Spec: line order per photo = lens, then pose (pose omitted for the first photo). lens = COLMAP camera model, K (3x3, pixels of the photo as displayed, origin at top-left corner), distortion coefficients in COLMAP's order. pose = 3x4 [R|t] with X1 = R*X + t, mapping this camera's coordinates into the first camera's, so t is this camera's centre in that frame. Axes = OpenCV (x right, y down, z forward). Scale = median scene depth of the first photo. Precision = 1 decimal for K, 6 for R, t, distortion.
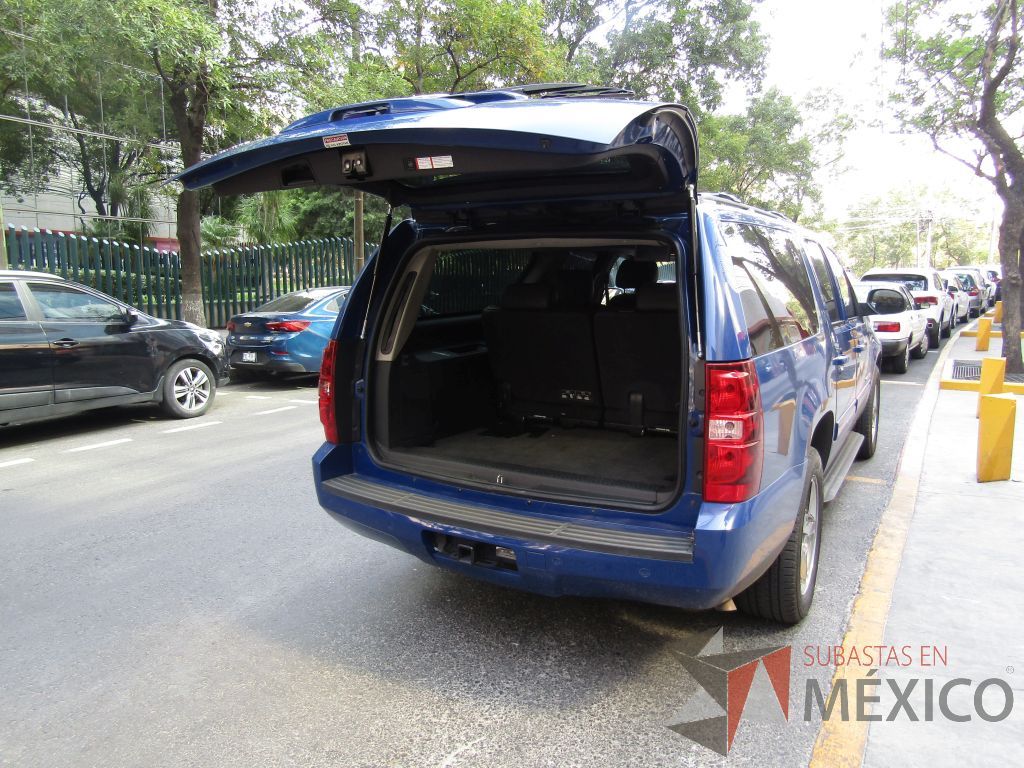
lens RADIAL K [[729.6, 0, 512.0], [0, 729.6, 384.0], [0, 0, 1]] dist [-0.010183, 0.001863]
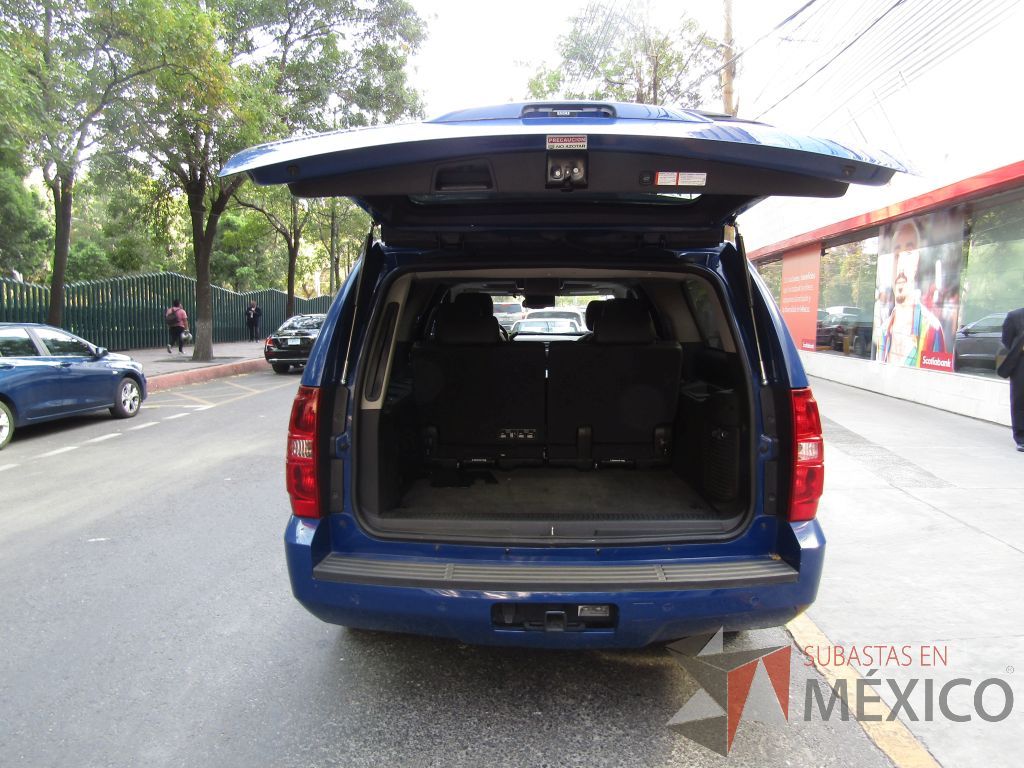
lens RADIAL K [[730.2, 0, 512.0], [0, 730.2, 384.0], [0, 0, 1]] dist [-0.006784, 0.000094]
pose [[0.870516, -0.045380, 0.490044, -0.417128], [0.069290, 0.997123, -0.030750, -0.022589], [-0.487238, 0.060724, 0.871155, 0.190347]]
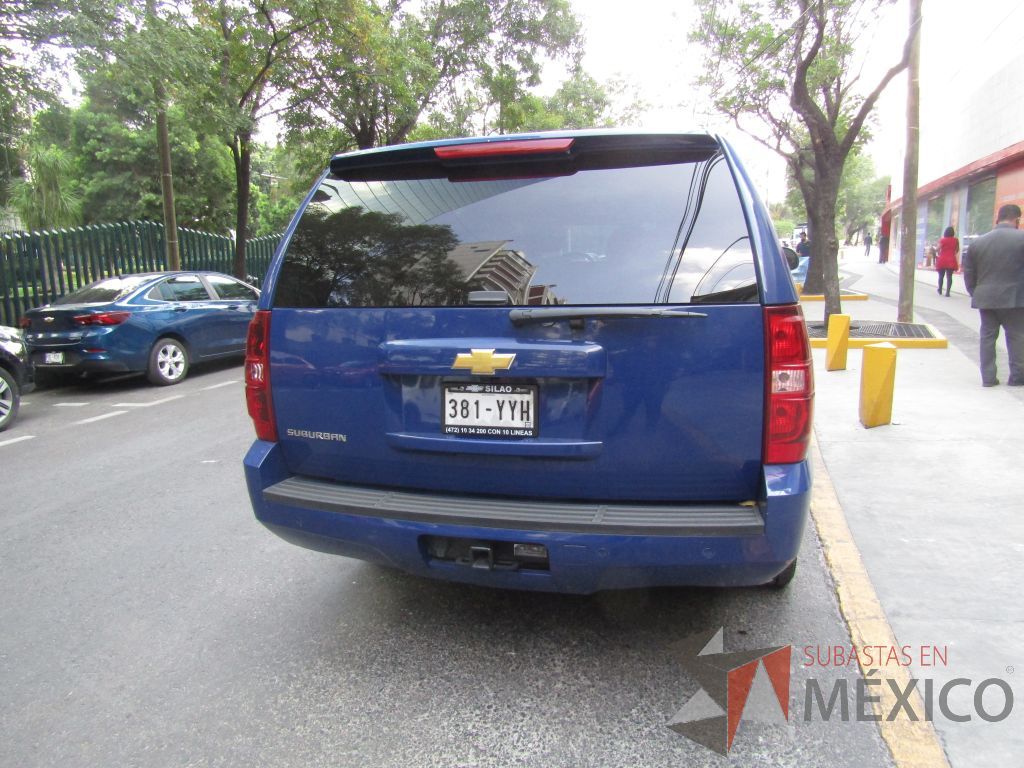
lens RADIAL K [[729.1, 0, 512.0], [0, 729.1, 384.0], [0, 0, 1]] dist [-0.008095, 0.004069]
pose [[0.966959, -0.069547, 0.245264, -0.171904], [0.064749, 0.997520, 0.027581, 0.013569], [-0.246574, -0.010789, 0.969064, 0.155660]]
